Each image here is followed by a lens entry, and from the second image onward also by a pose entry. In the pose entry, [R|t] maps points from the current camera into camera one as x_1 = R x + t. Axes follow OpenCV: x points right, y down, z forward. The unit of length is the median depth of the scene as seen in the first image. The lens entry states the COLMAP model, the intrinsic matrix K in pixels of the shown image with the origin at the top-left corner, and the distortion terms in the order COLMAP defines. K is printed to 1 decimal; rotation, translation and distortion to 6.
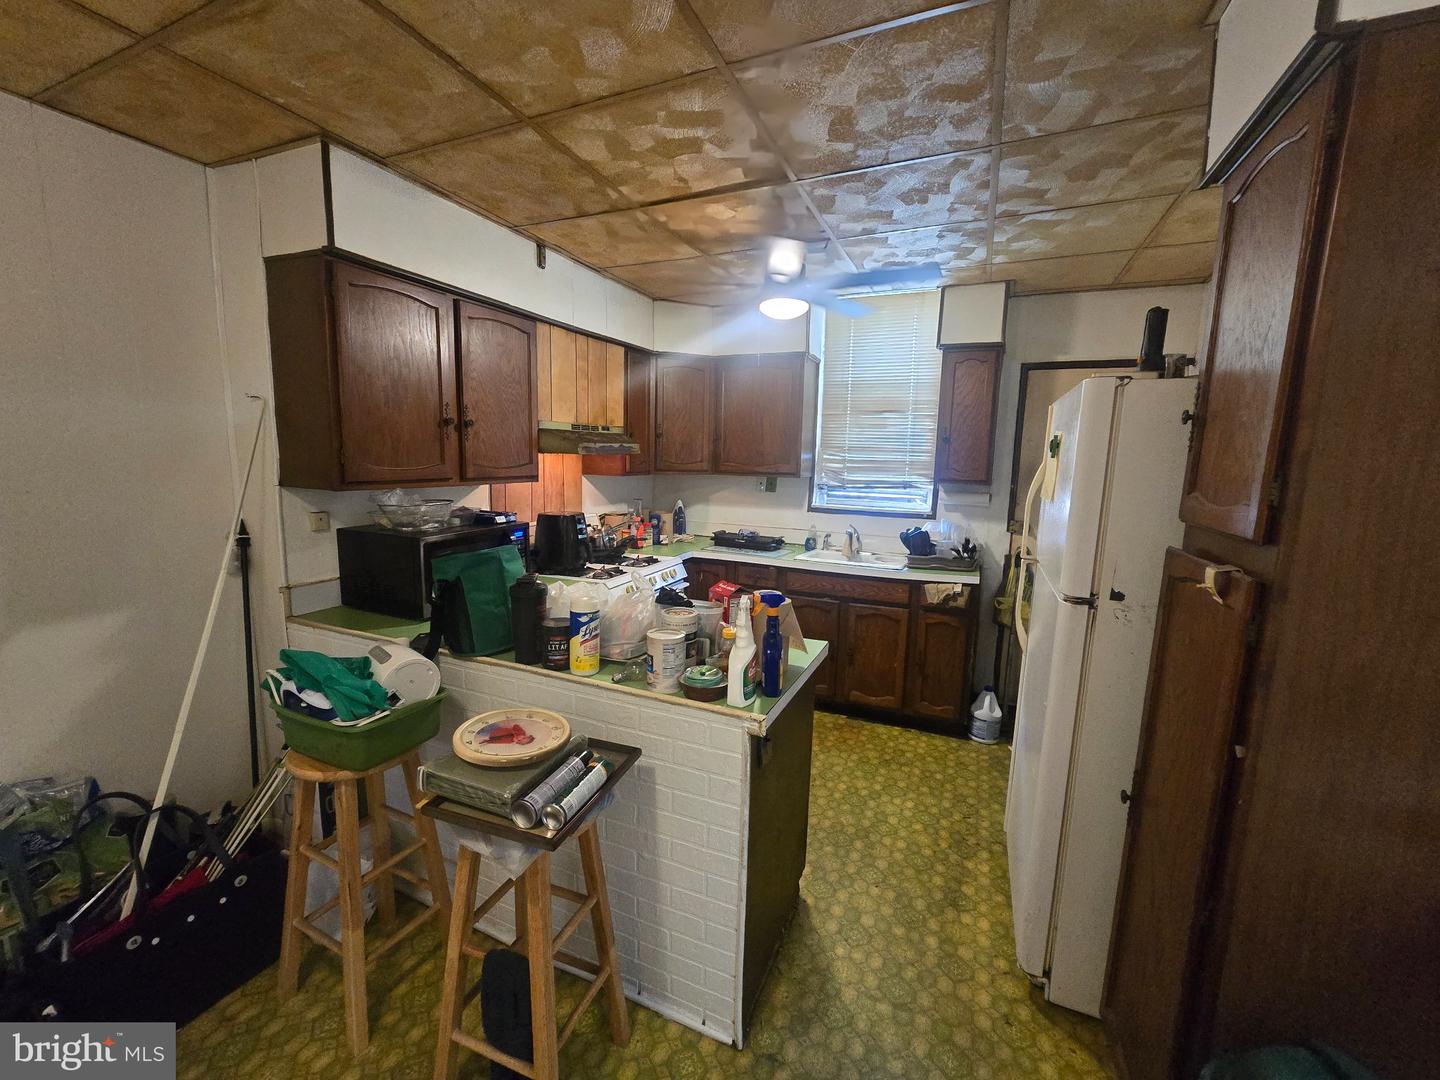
lens RADIAL K [[597.3, 0, 718.1], [0, 597.3, 540.9], [0, 0, 1]] dist [-0.000614, -0.000326]
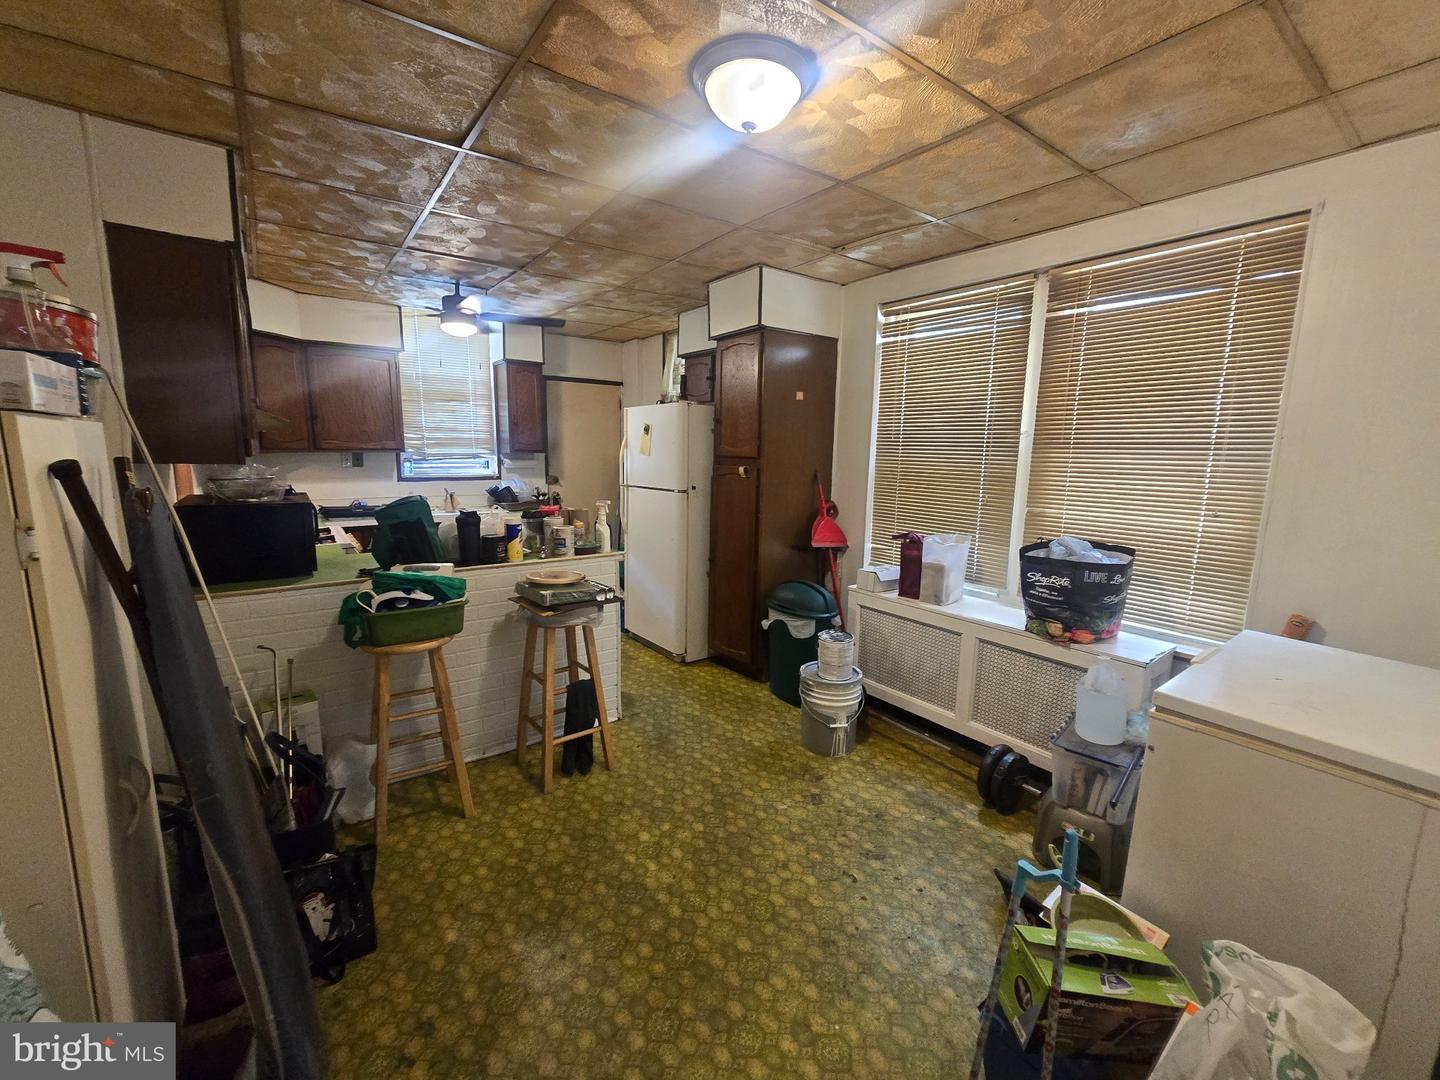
lens RADIAL K [[597.3, 0, 715.4], [0, 597.3, 539.0], [0, 0, 1]] dist [-0.000614, -0.000326]
pose [[0.498704, -0.146354, 0.854327, -0.667416], [0.123345, 0.987594, 0.097183, 0.031704], [-0.857951, 0.056911, 0.510569, -0.169935]]
